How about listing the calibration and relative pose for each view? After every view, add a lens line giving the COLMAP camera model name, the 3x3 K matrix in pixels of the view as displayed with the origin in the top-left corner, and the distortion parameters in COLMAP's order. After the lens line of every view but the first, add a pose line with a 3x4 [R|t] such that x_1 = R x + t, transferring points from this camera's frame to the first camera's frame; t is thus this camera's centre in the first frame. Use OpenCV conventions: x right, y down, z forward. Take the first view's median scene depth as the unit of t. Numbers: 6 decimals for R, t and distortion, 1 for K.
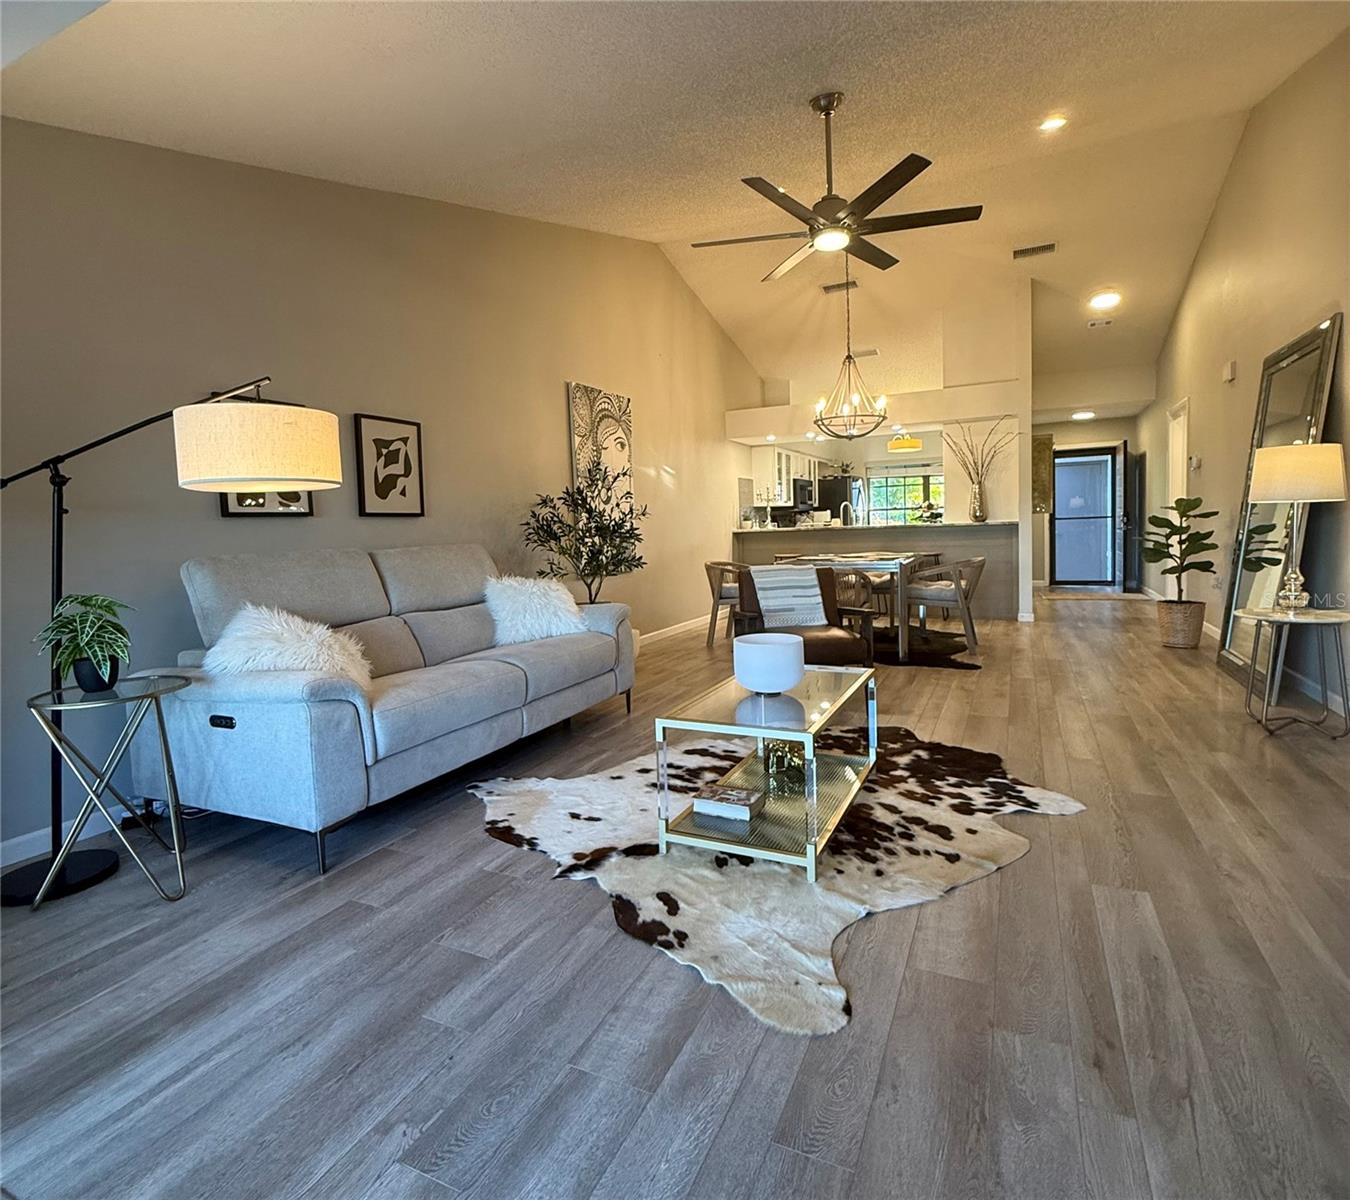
lens RADIAL K [[714.5, 0, 675.0], [0, 714.5, 575.1], [0, 0, 1]] dist [-0.003561, -0.000469]
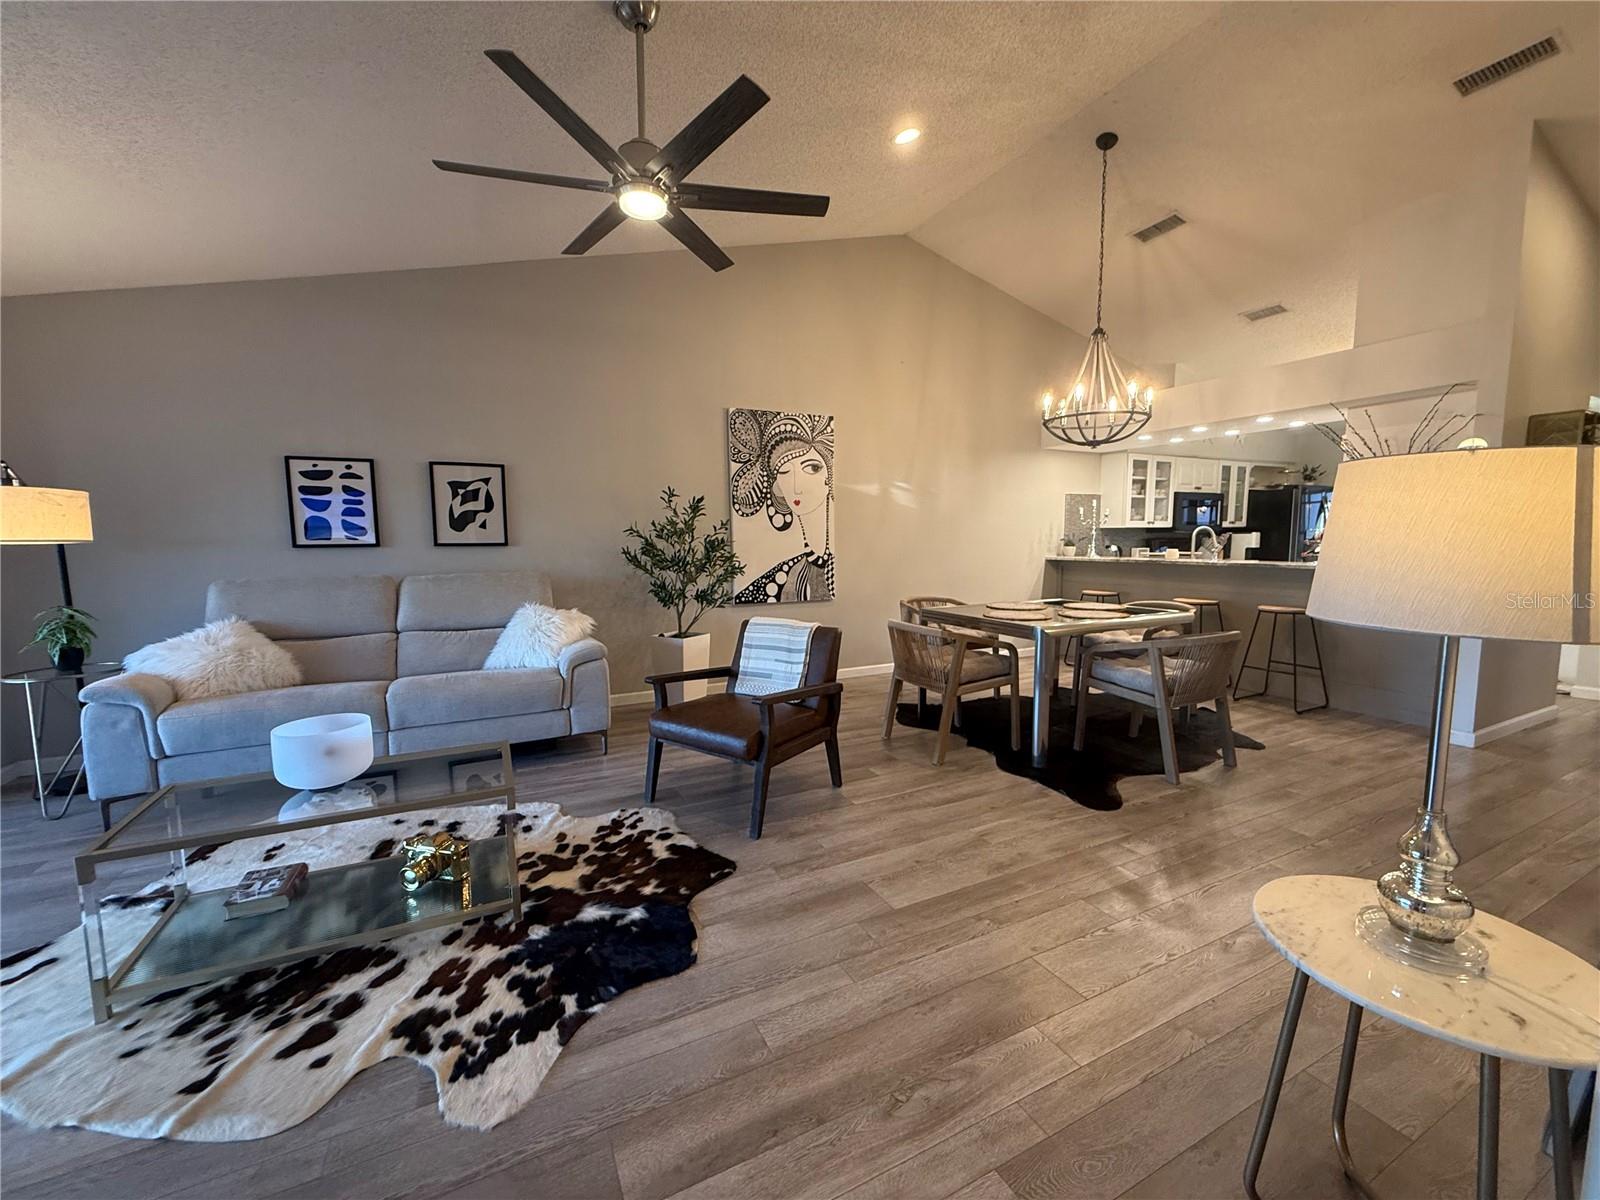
lens RADIAL K [[637.0, 0, 800.0], [0, 637.0, 600.0], [0, 0, 1]] dist [-0.000515, -0.000069]
pose [[0.787851, 0.089667, -0.609304, 0.853038], [-0.061667, 0.995858, 0.066817, -0.120143], [0.612771, -0.015068, 0.790117, 0.613265]]
